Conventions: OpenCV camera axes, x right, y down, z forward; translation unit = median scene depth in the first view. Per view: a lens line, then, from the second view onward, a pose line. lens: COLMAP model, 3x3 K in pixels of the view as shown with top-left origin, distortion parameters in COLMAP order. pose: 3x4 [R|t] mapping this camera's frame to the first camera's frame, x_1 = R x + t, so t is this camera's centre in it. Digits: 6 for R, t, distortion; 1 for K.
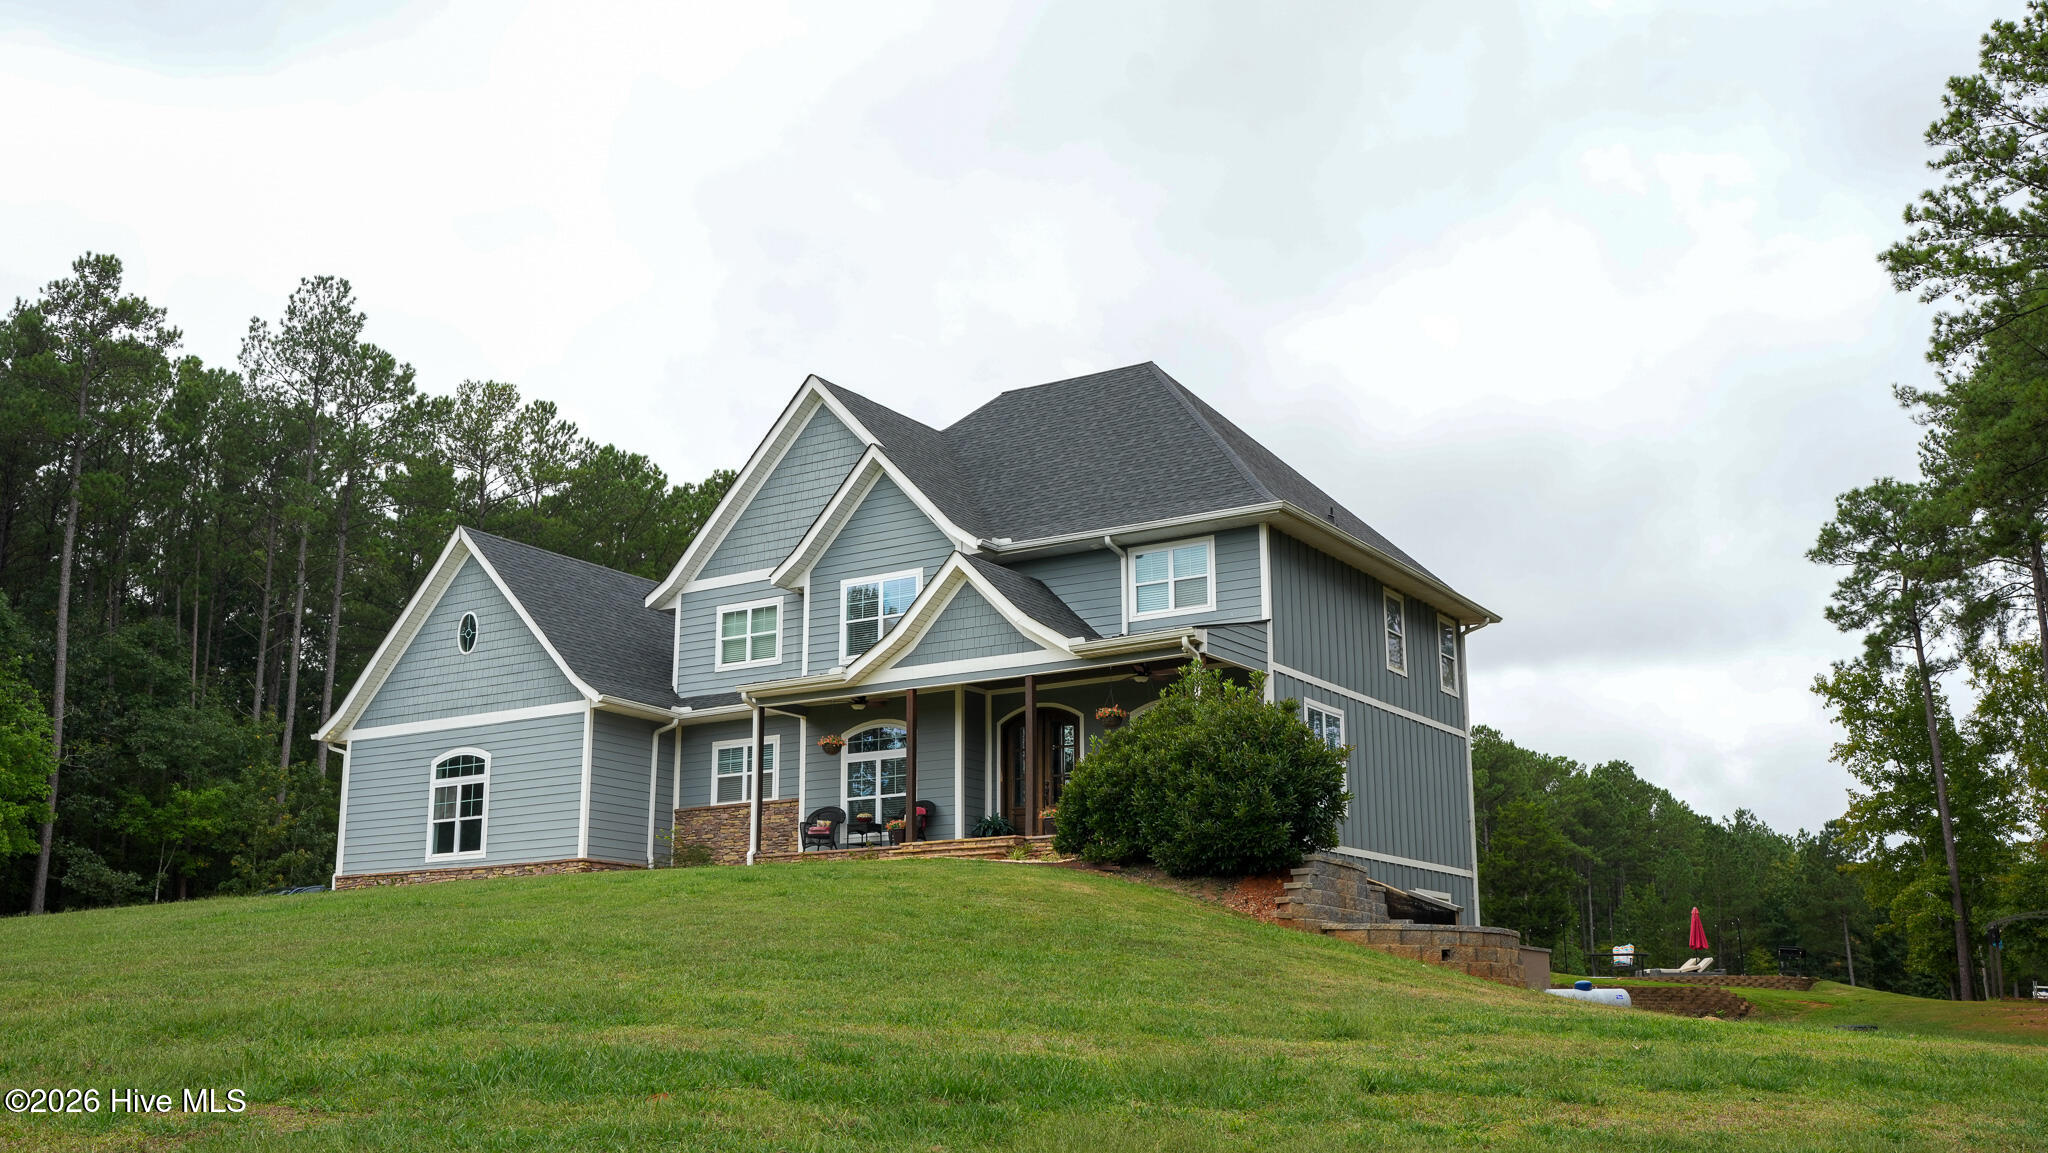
lens RADIAL K [[1918.0, 0, 1024.0], [0, 1918.0, 576.5], [0, 0, 1]] dist [-0.009532, -0.002972]
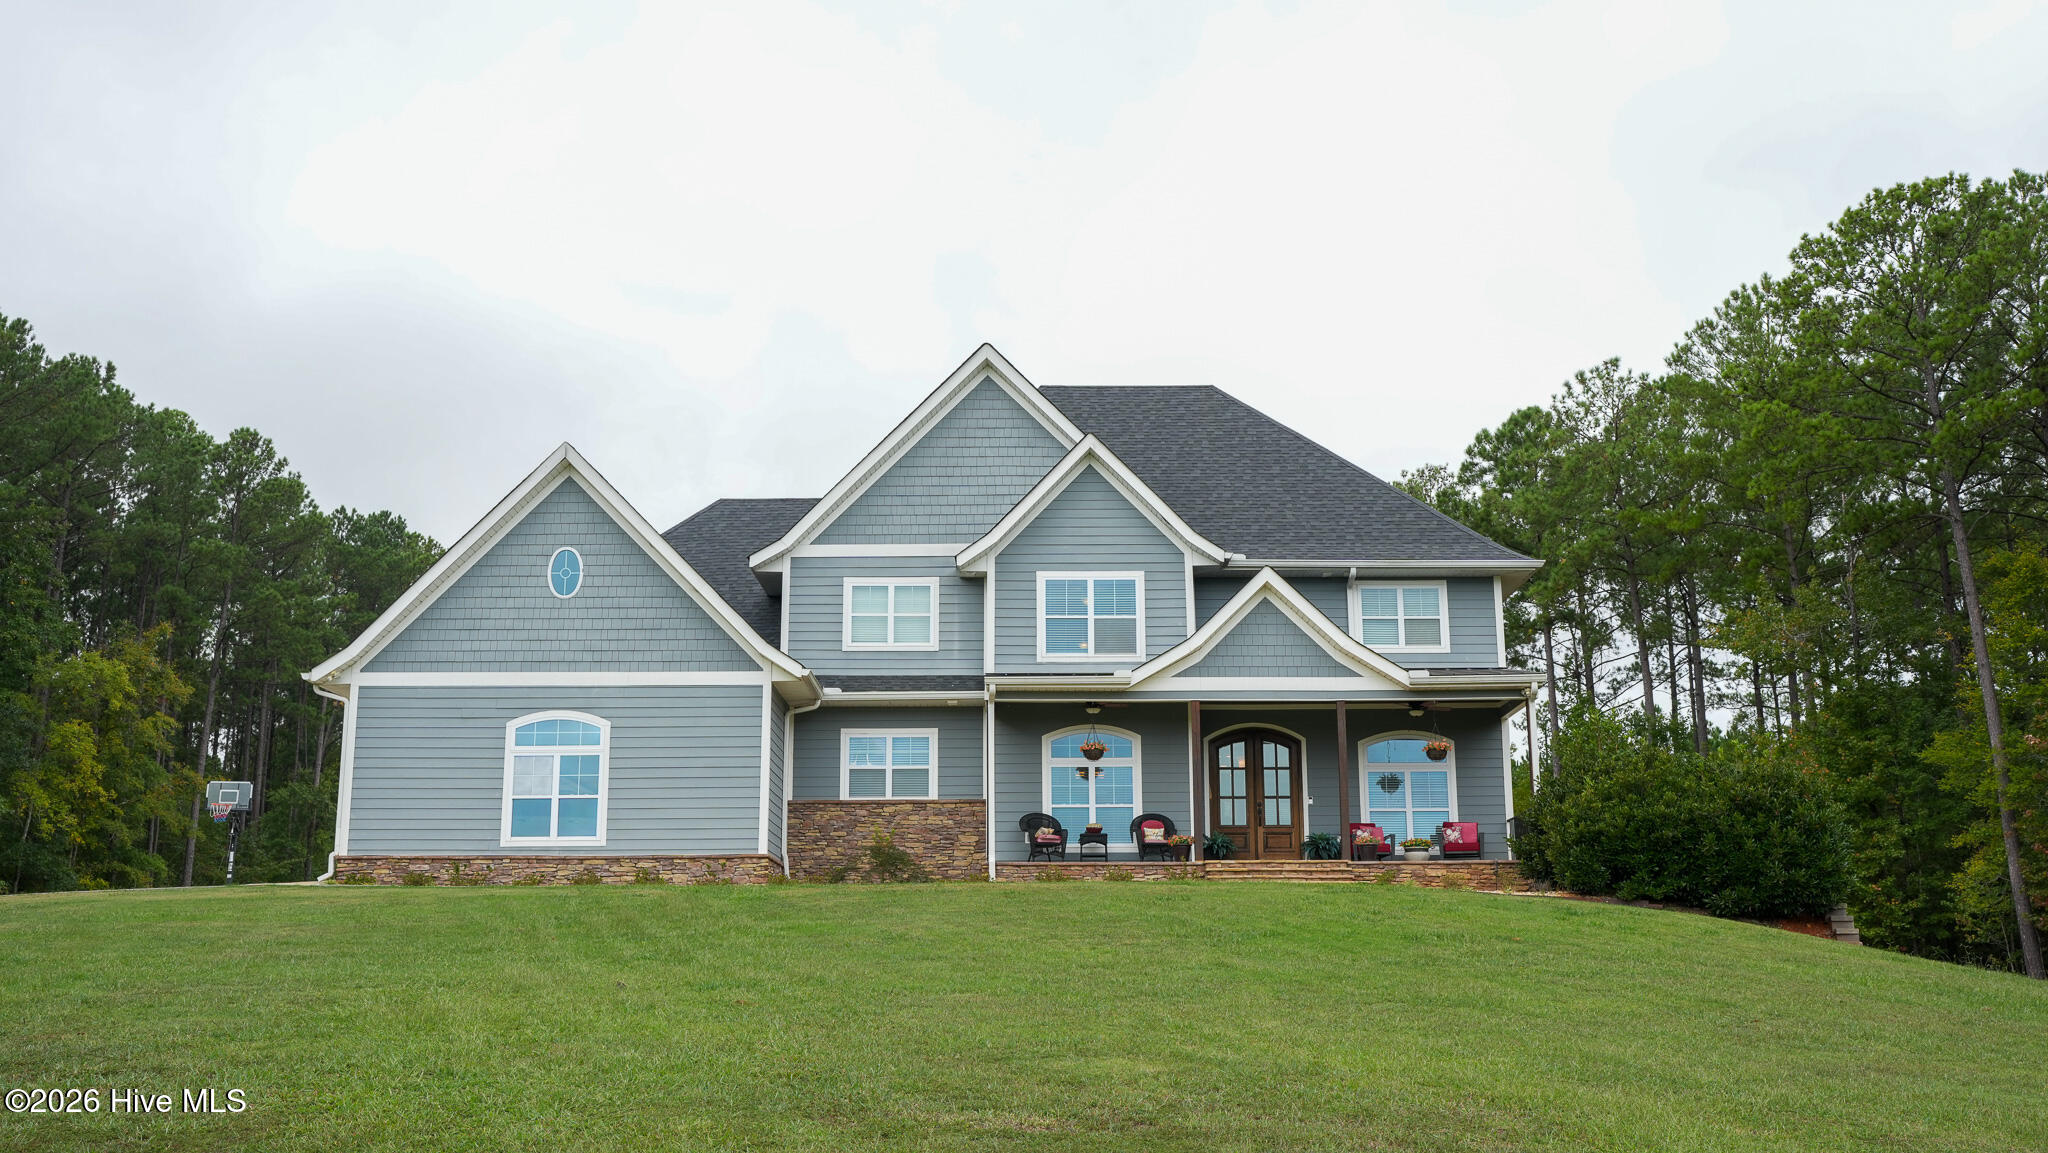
lens RADIAL K [[1918.0, 0, 1024.0], [0, 1918.0, 576.5], [0, 0, 1]] dist [-0.009532, -0.002972]
pose [[0.851399, 0.121138, 0.510338, -0.562635], [-0.124705, 0.991816, -0.027379, 0.030146], [-0.509478, -0.040331, 0.859538, 0.191647]]
